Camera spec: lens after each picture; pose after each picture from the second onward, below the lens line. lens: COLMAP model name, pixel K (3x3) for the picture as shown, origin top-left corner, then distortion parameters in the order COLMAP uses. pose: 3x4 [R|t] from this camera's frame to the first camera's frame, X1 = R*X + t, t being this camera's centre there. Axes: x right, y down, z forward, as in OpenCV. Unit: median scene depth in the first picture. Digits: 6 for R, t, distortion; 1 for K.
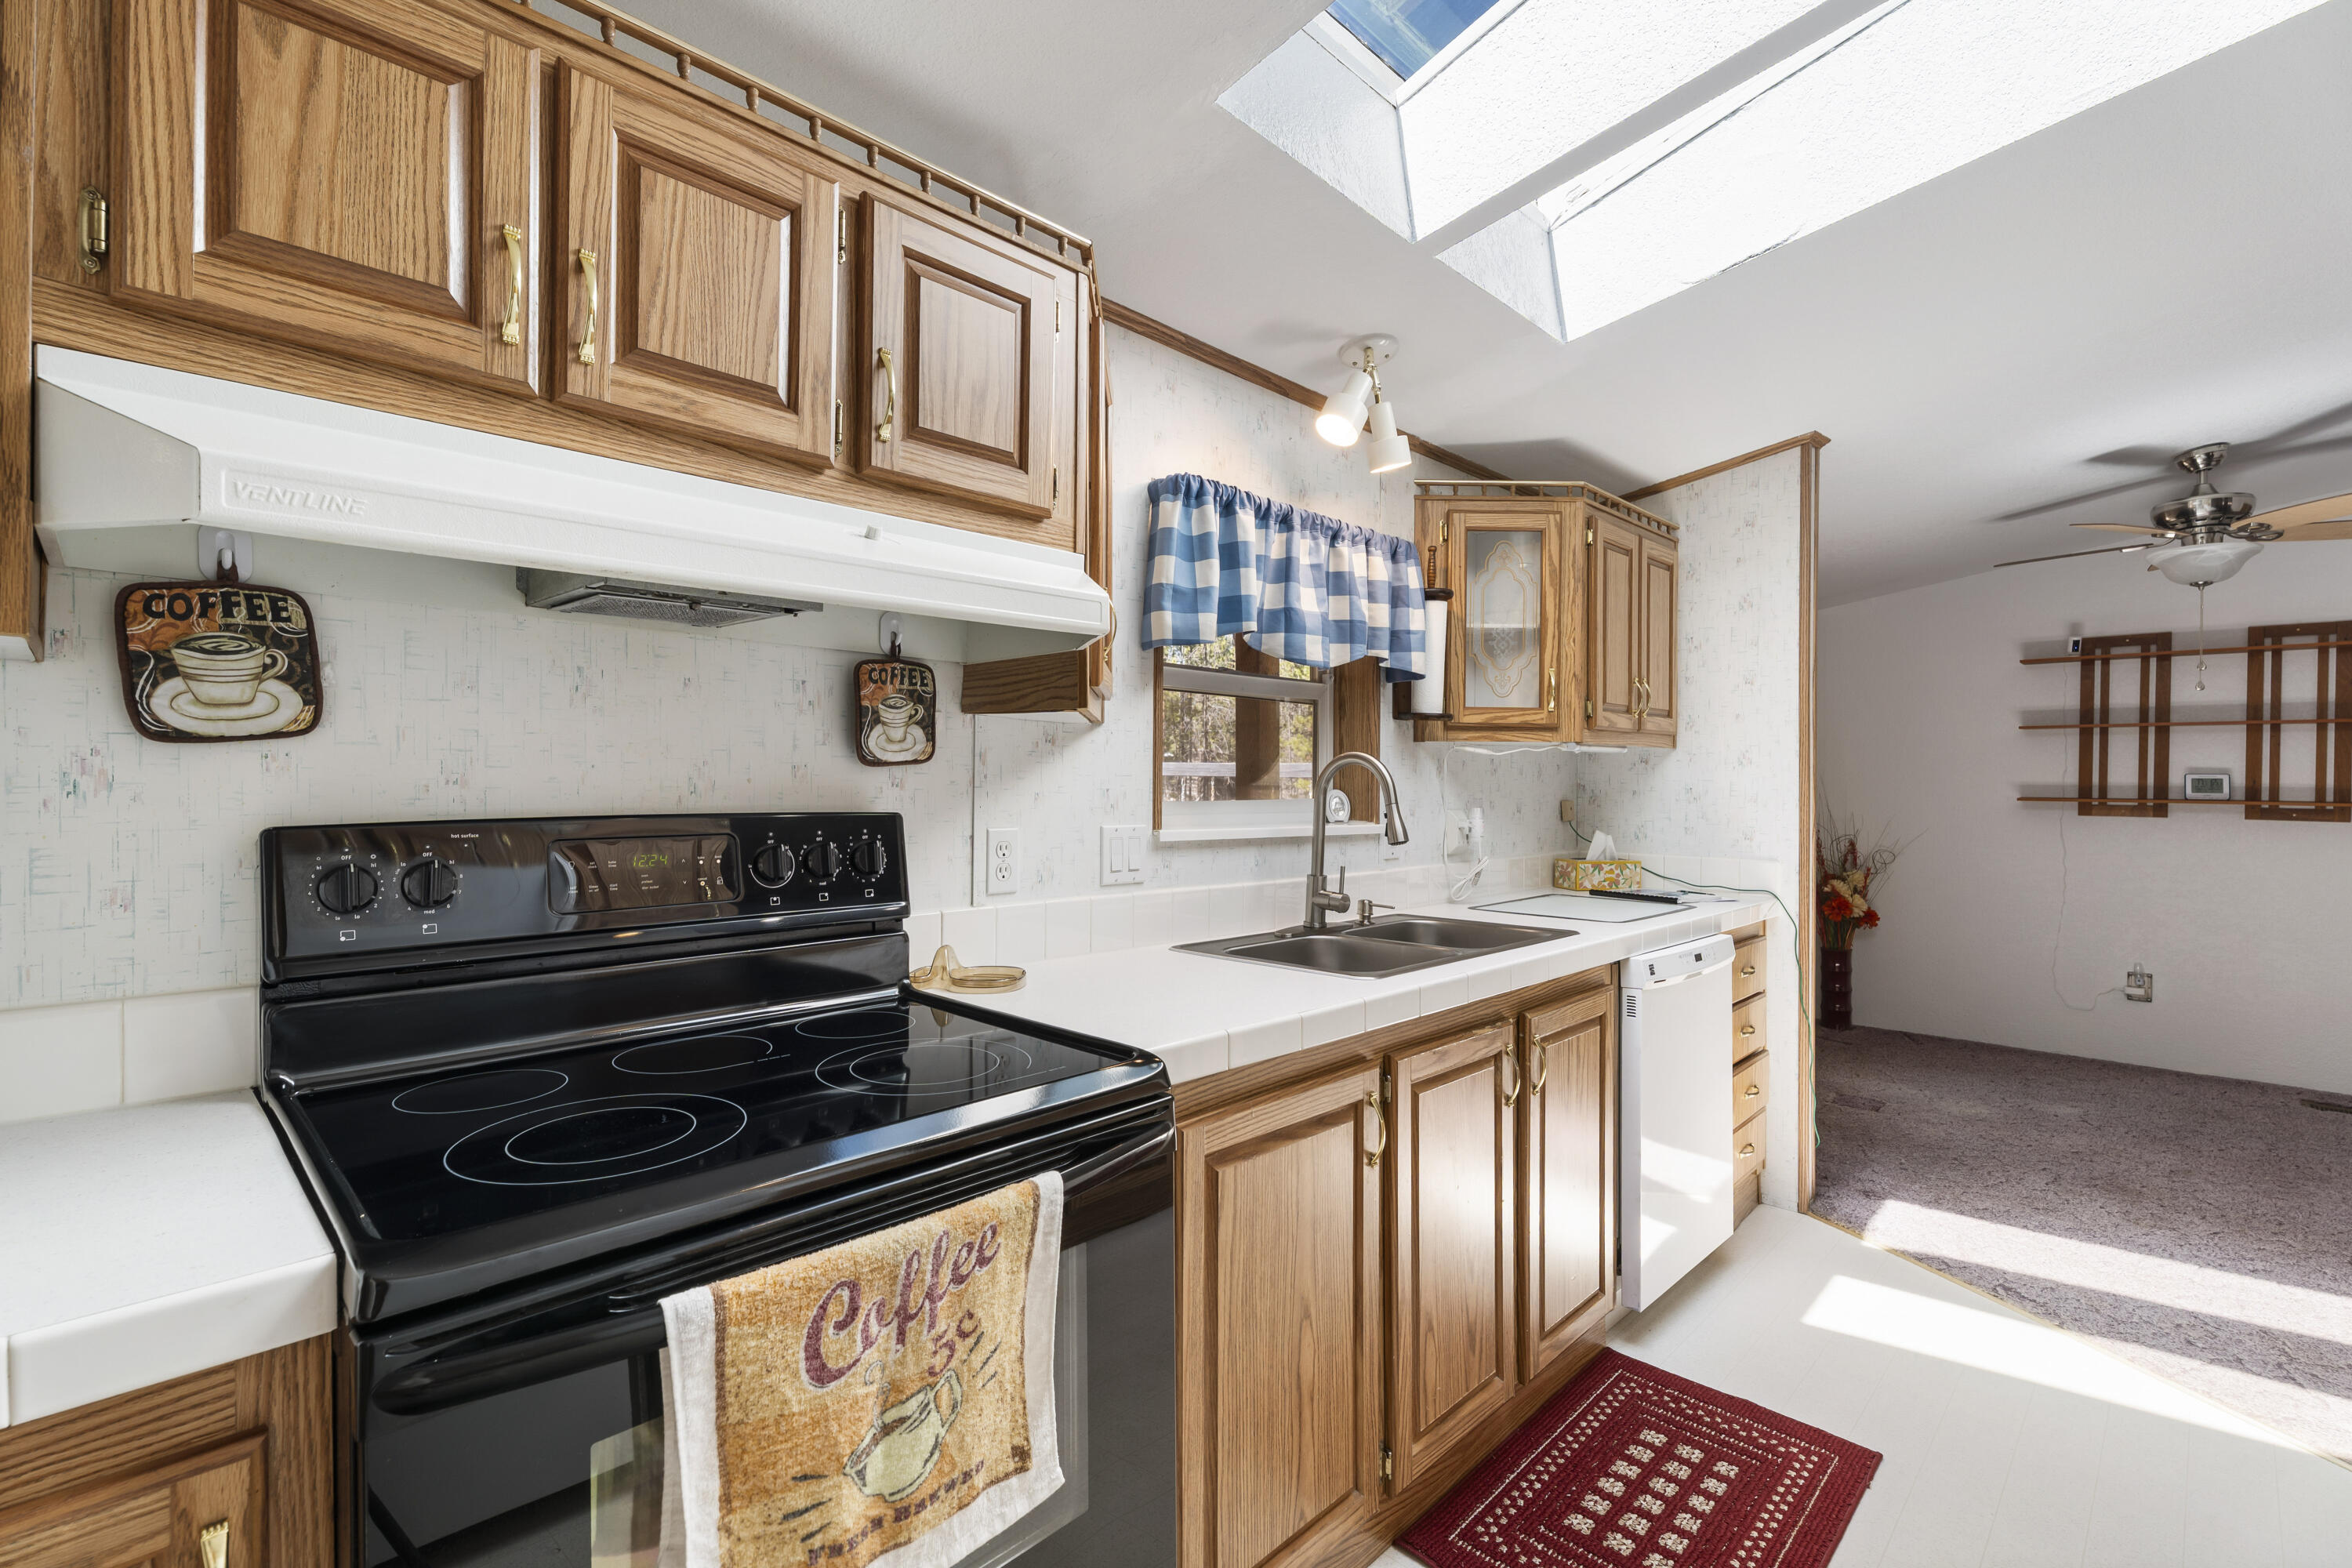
lens RADIAL K [[1051.1, 0, 1164.0], [0, 1051.1, 786.0], [0, 0, 1]] dist [-0.000106, -0.000120]
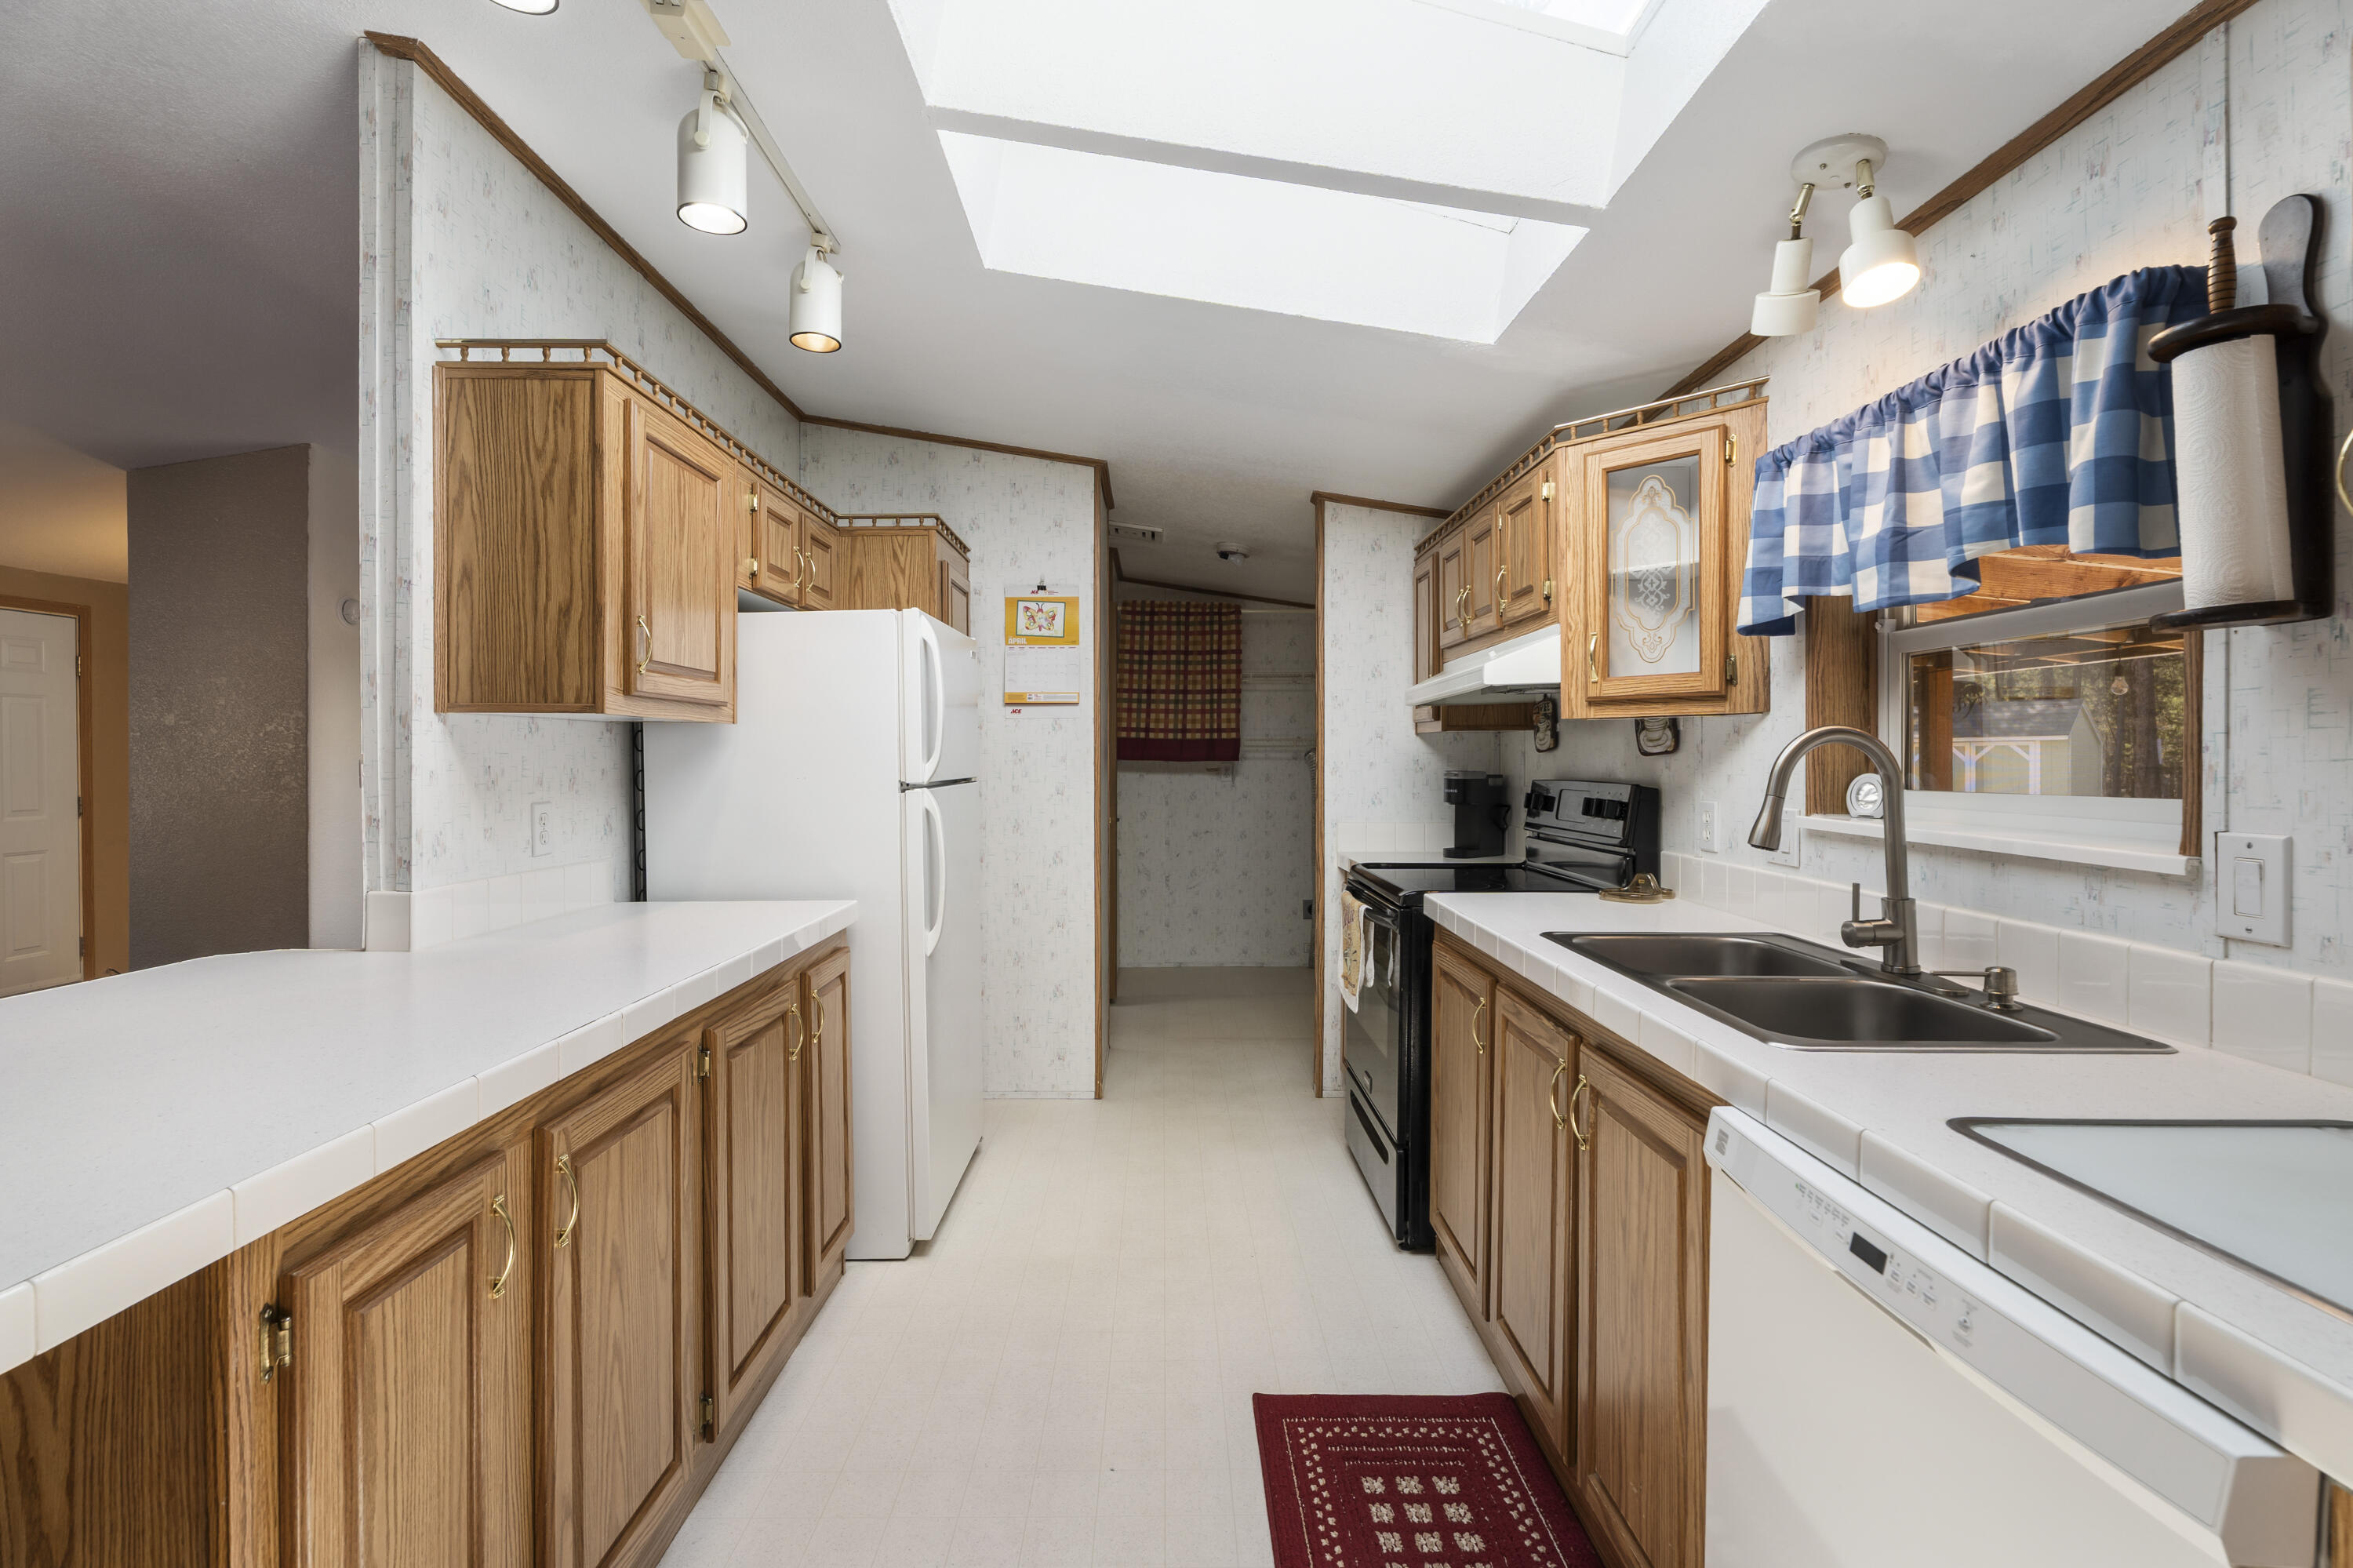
lens RADIAL K [[1065.8, 0, 1177.0], [0, 1065.8, 775.5], [0, 0, 1]] dist [0.001908, 0.000084]
pose [[-0.699371, 0.005278, -0.714739, 0.522799], [-0.006966, 0.999875, 0.014200, -0.002750], [0.714724, 0.014910, -0.699247, 0.604900]]
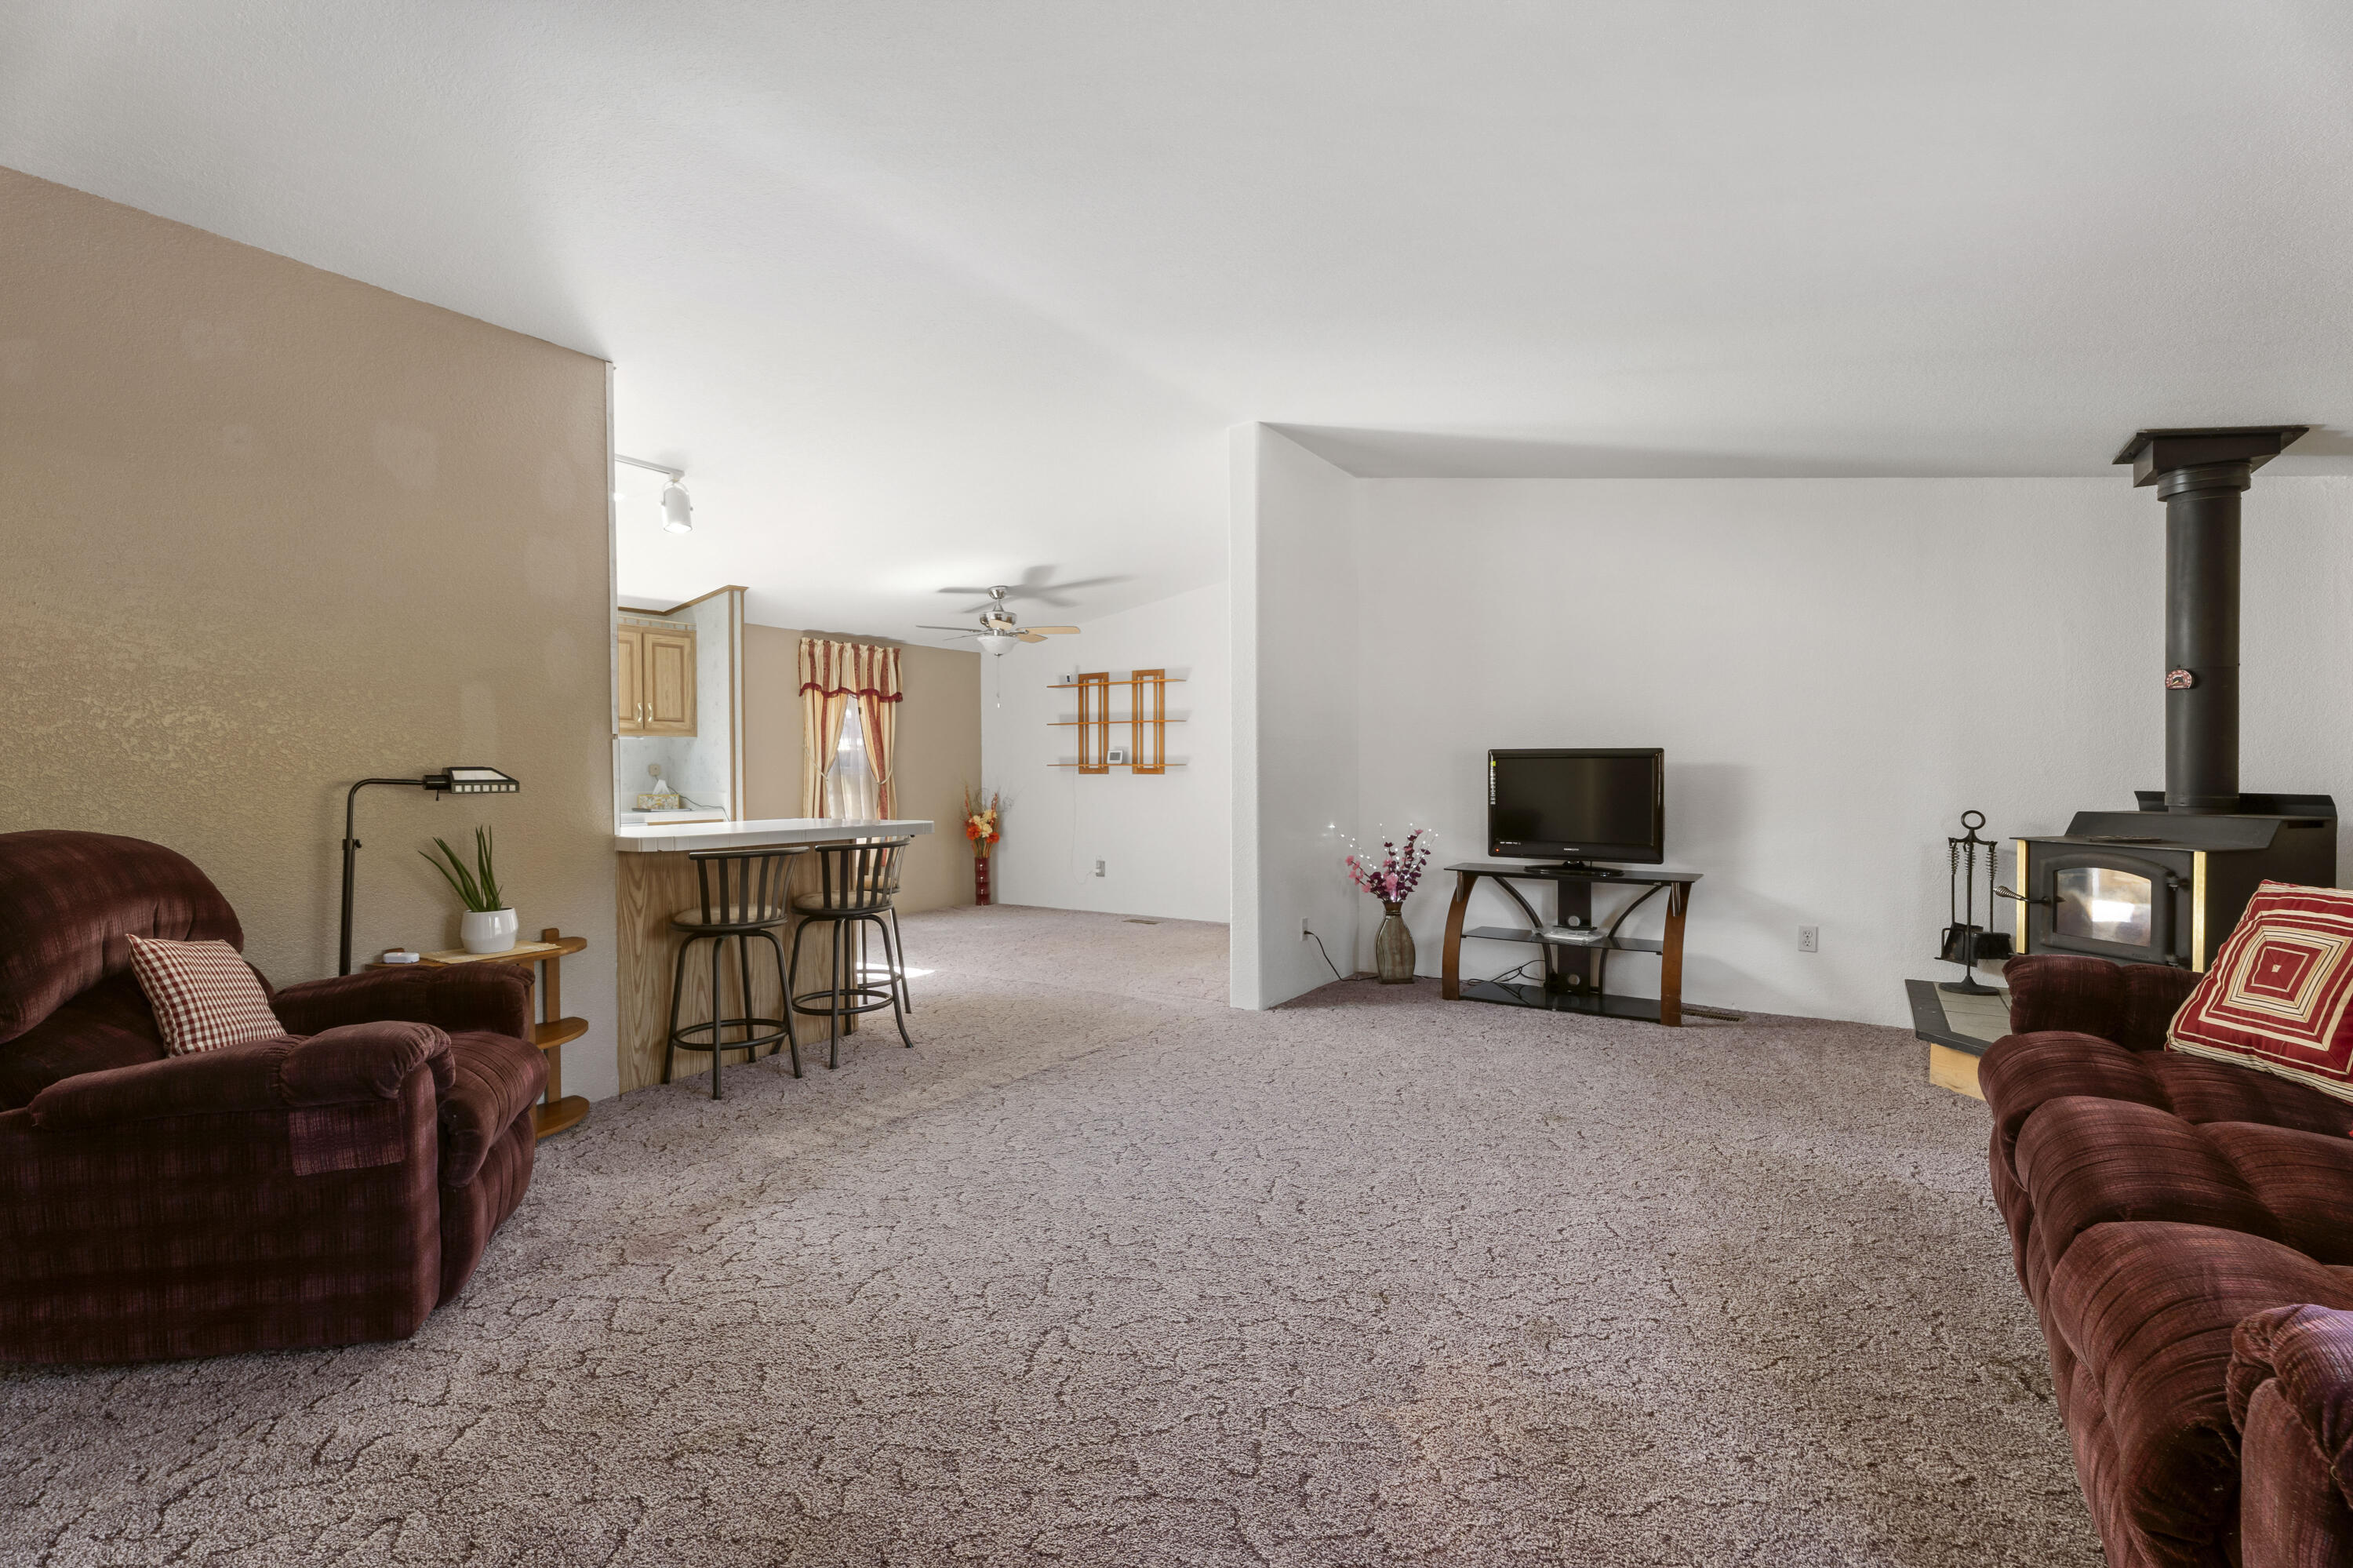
lens RADIAL K [[1053.0, 0, 1149.1], [0, 1053.0, 779.7], [0, 0, 1]] dist [0.000855, -0.003050]
pose [[0.978629, -0.012776, 0.205235, 0.674238], [0.012150, 0.999917, 0.004310, 0.033747], [-0.205273, -0.001725, 0.978703, -0.820711]]
